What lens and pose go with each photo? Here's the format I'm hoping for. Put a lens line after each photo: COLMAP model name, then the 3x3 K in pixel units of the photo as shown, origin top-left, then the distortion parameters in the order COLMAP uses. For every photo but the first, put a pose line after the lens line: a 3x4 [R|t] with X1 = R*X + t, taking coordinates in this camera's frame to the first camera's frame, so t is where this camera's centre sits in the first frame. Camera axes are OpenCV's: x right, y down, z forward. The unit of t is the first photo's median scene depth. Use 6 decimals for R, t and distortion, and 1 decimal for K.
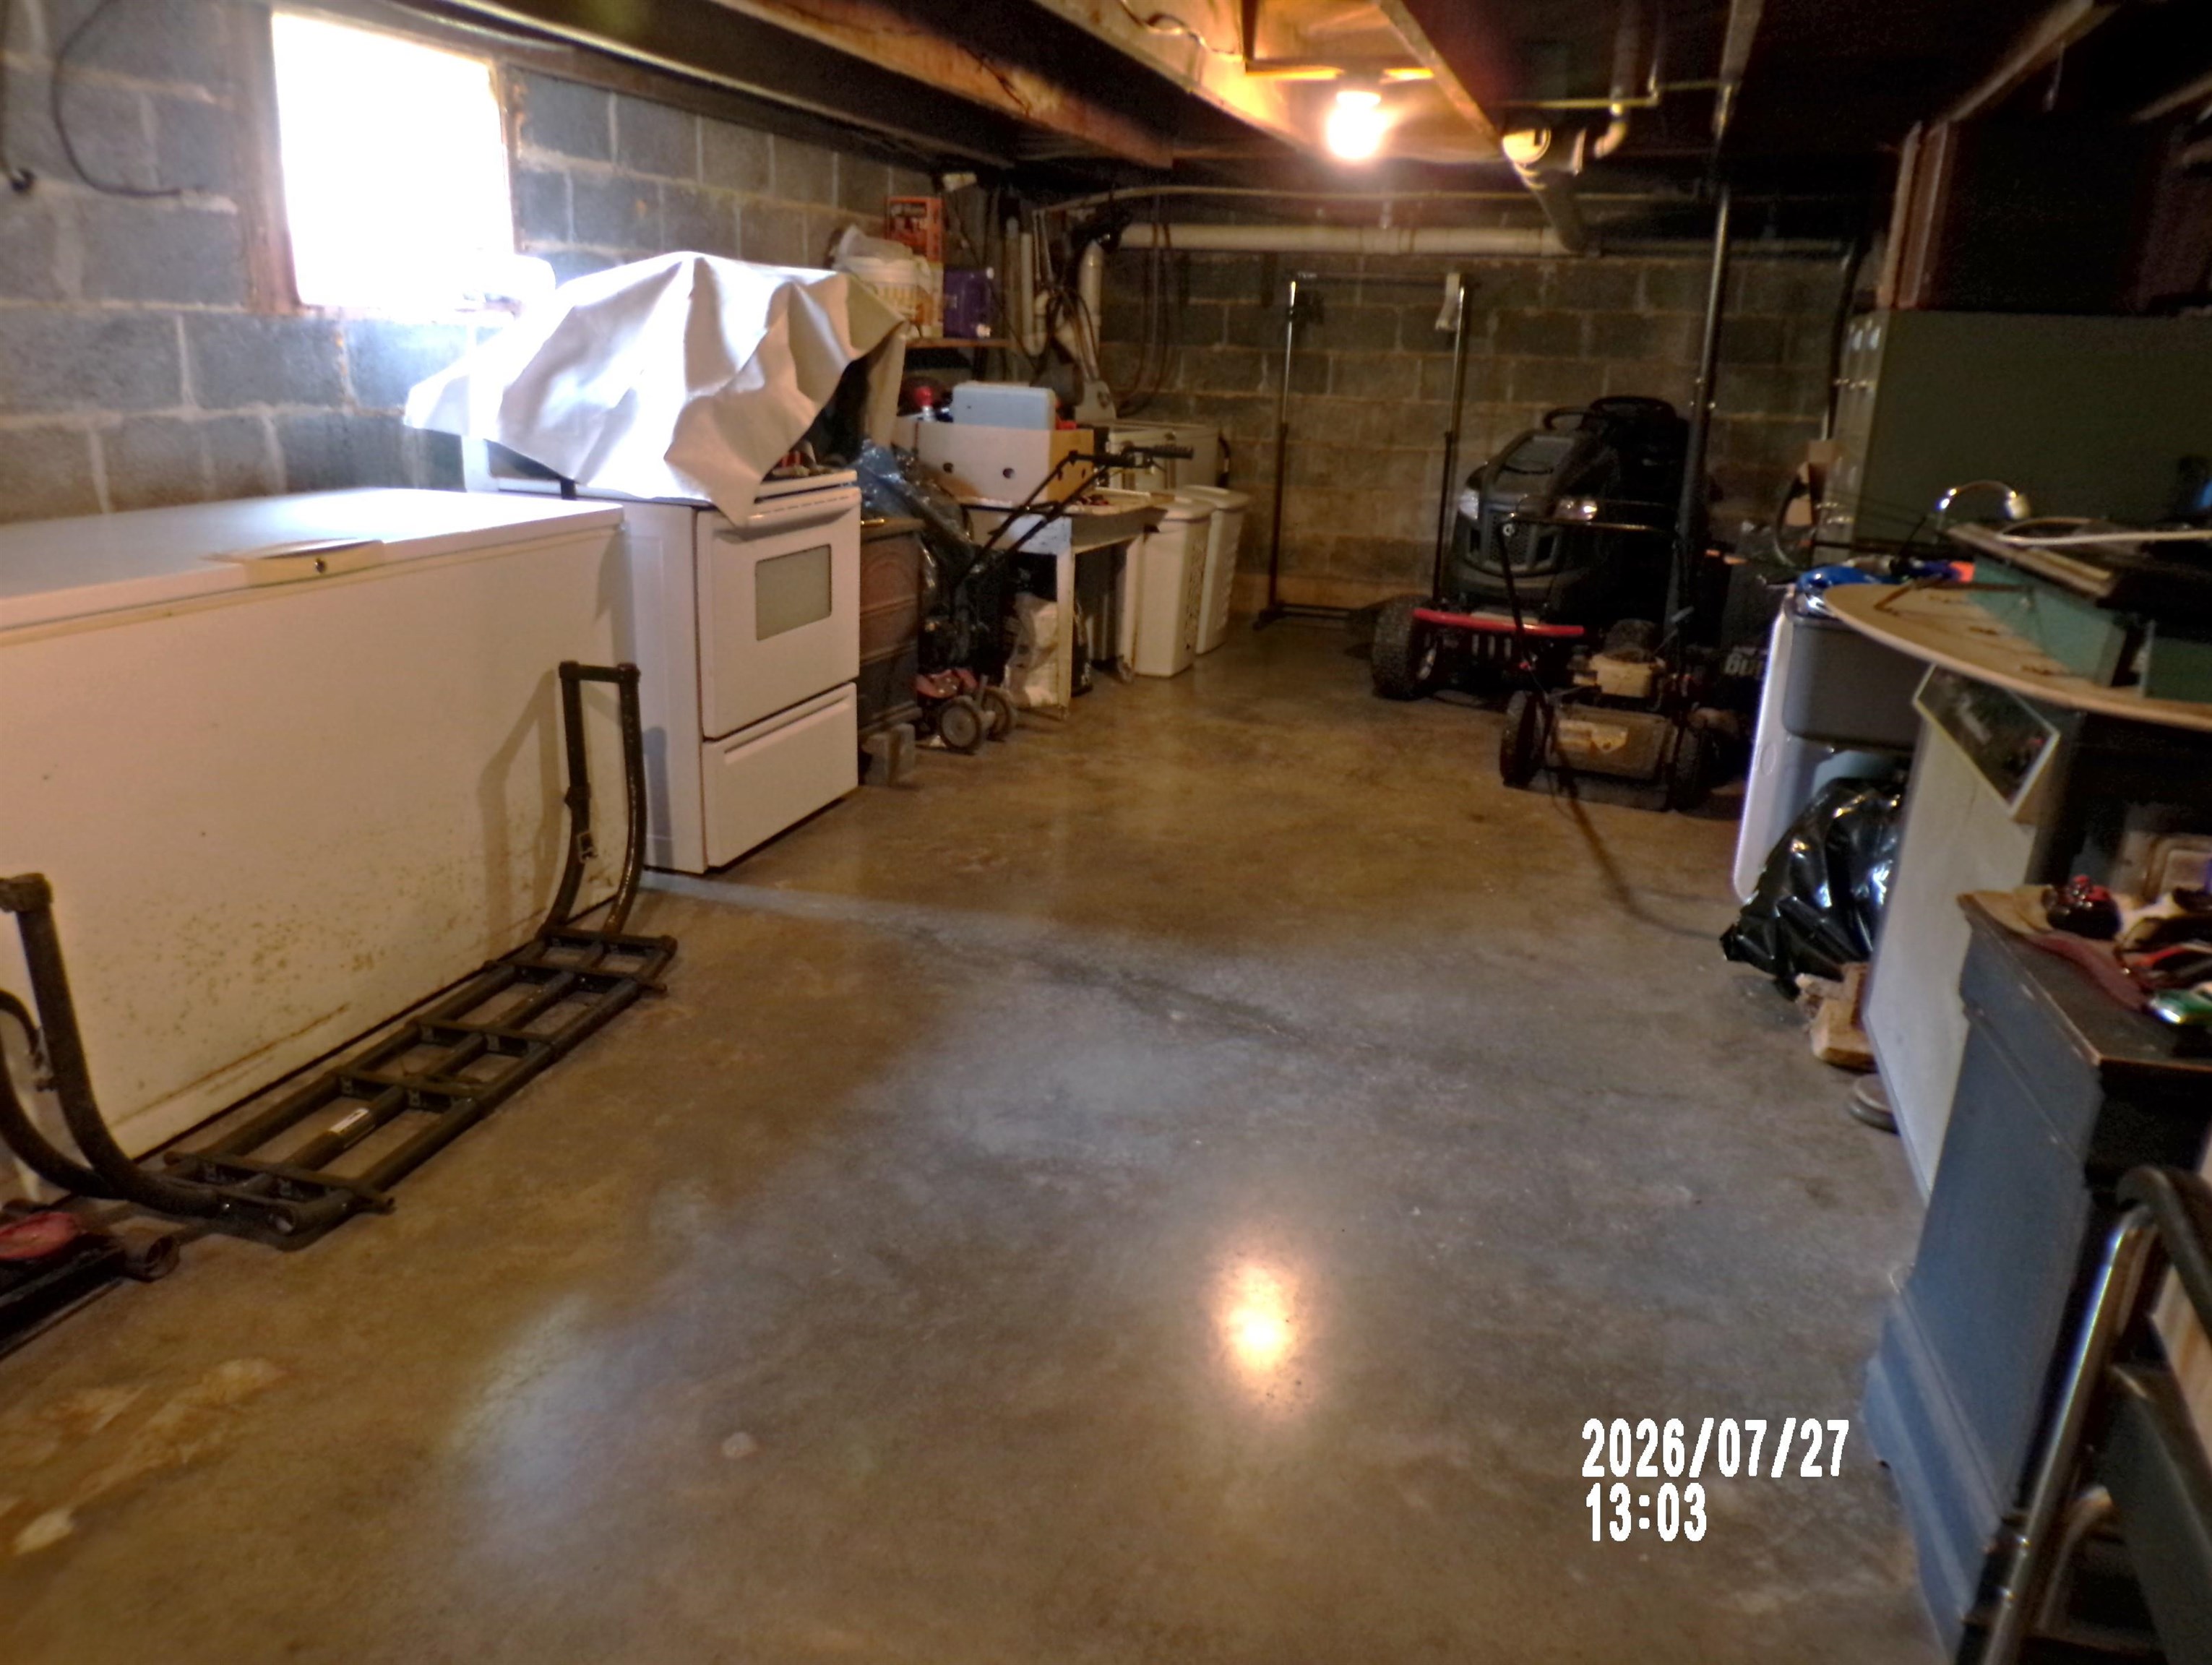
lens RADIAL K [[1519.6, 0, 1103.6], [0, 1519.6, 828.9], [0, 0, 1]] dist [-0.041681, 0.001554]
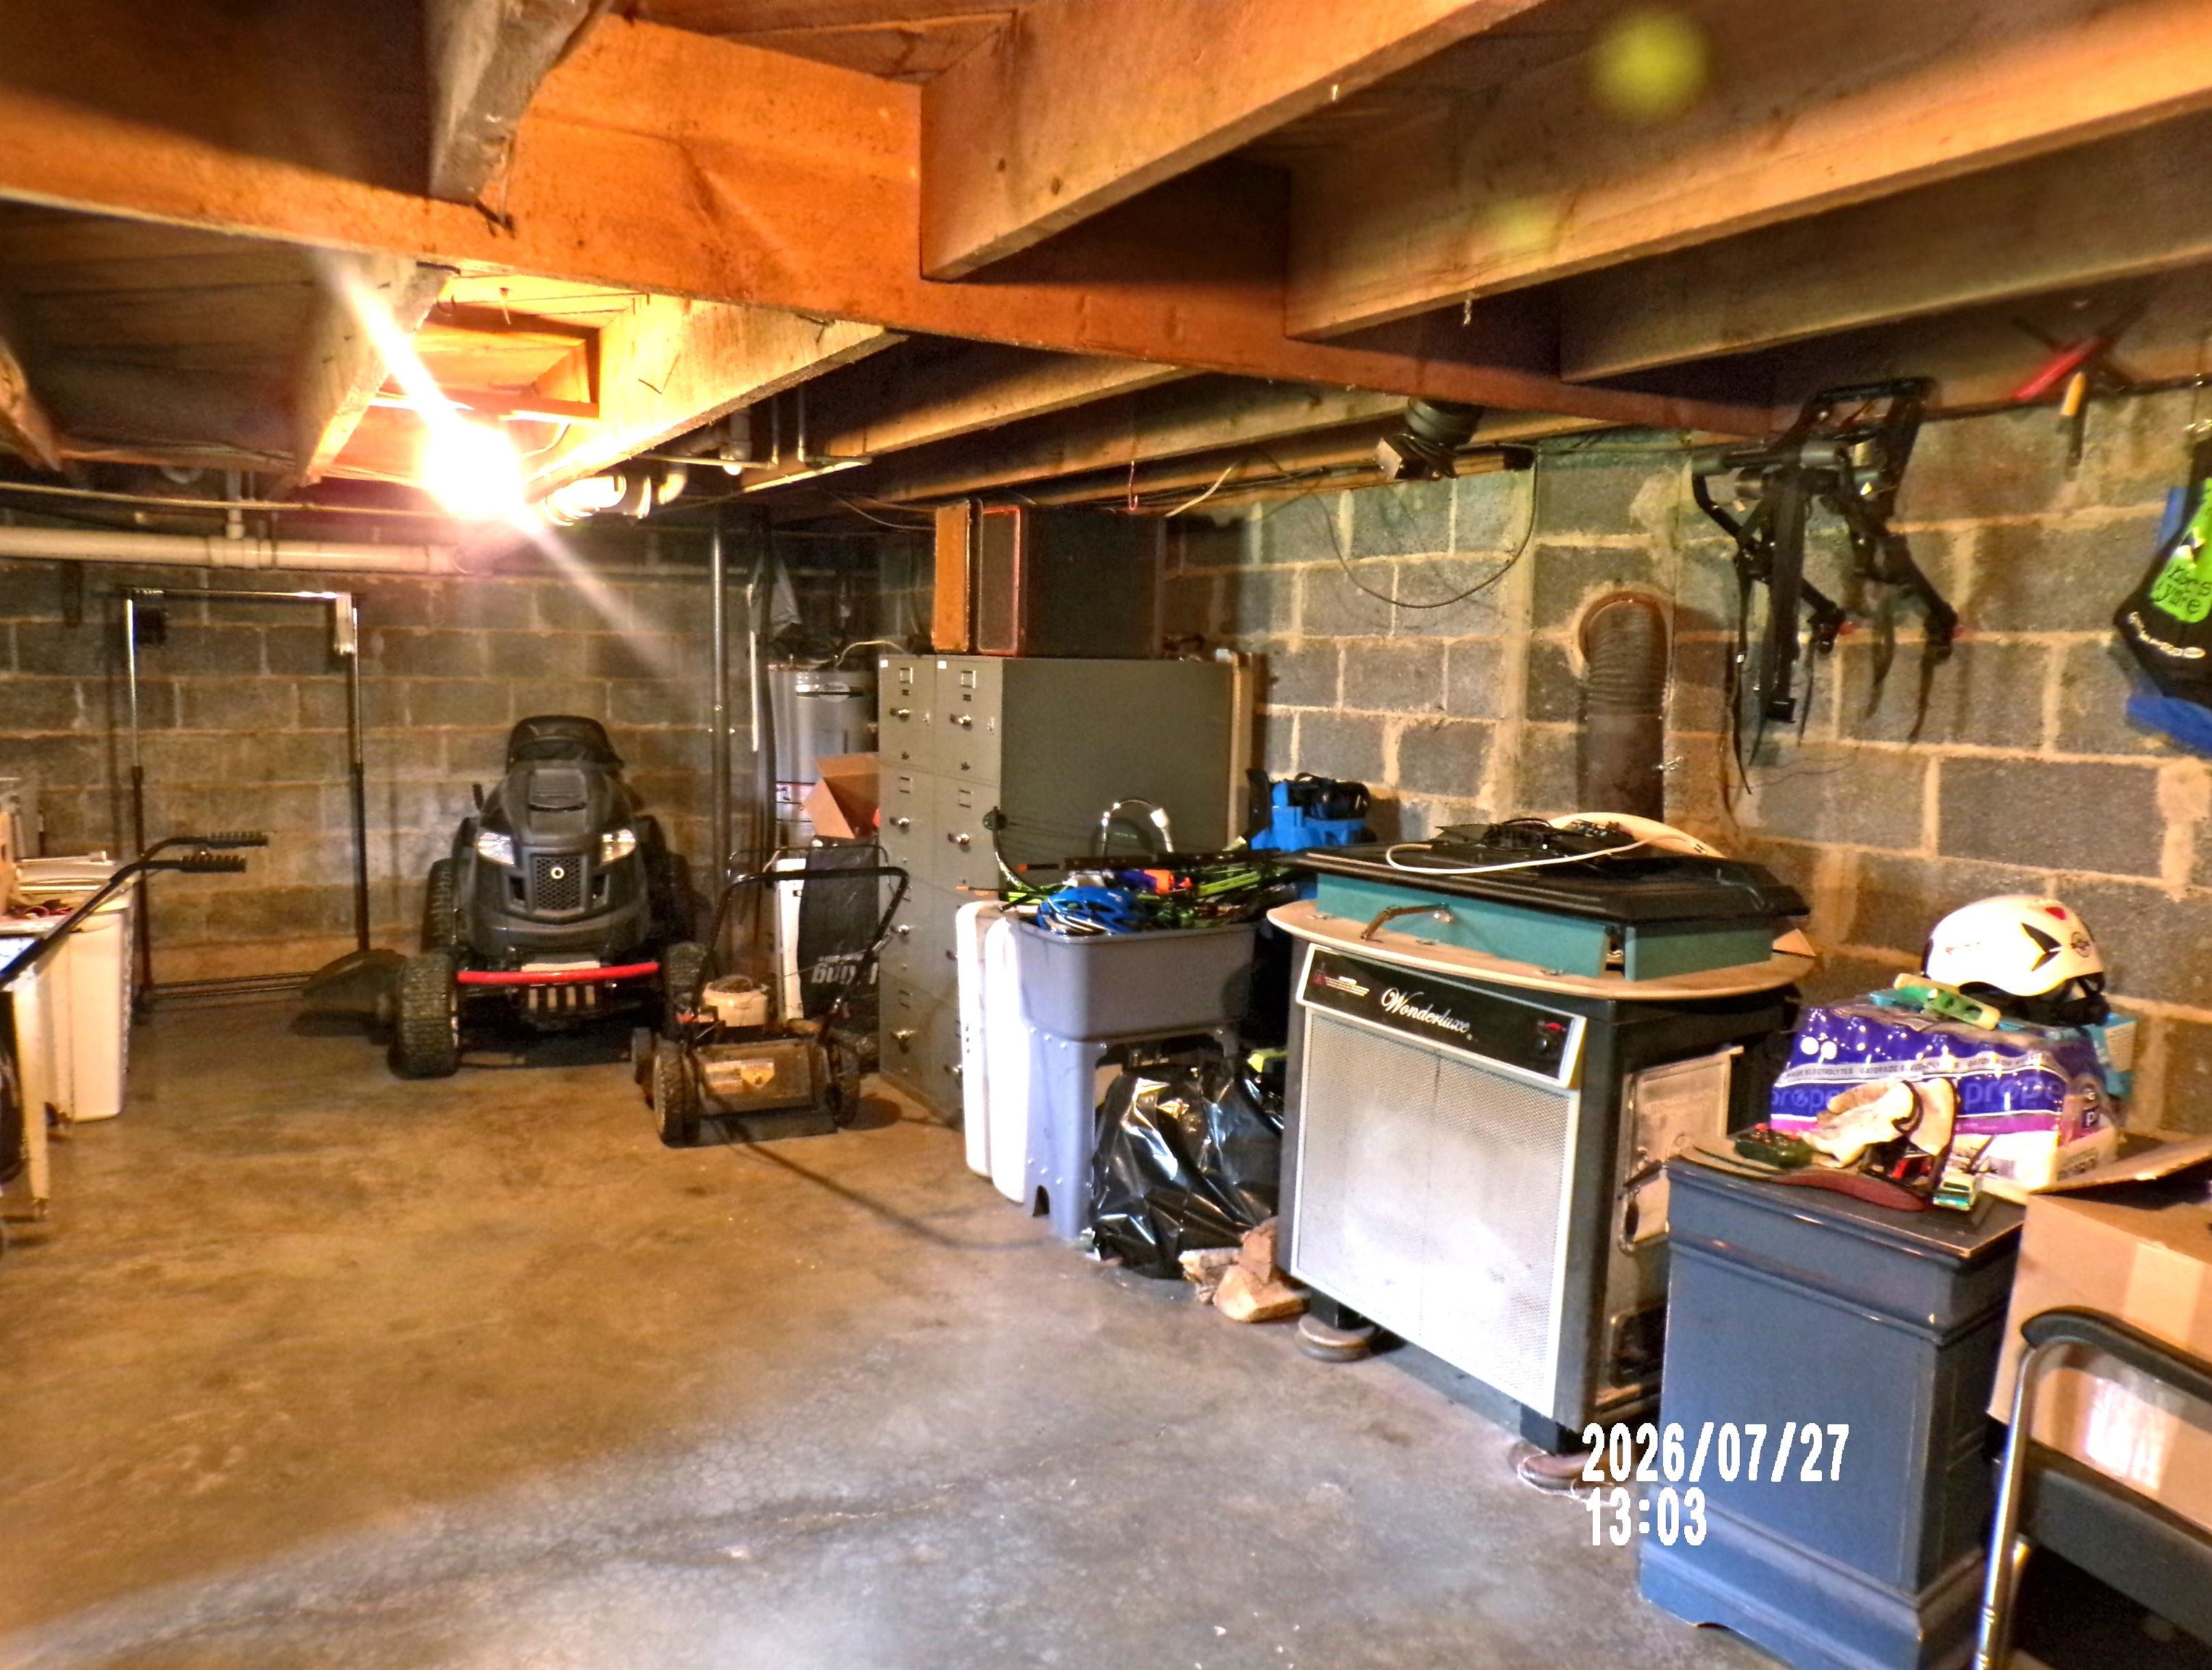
lens RADIAL K [[1513.5, 0, 1109.0], [0, 1513.5, 833.8], [0, 0, 1]] dist [-0.046244, 0.016933]
pose [[0.617087, -0.106958, 0.779592, -0.251894], [0.234405, 0.970728, -0.052362, -0.098135], [-0.751171, 0.215052, 0.624095, 0.174251]]
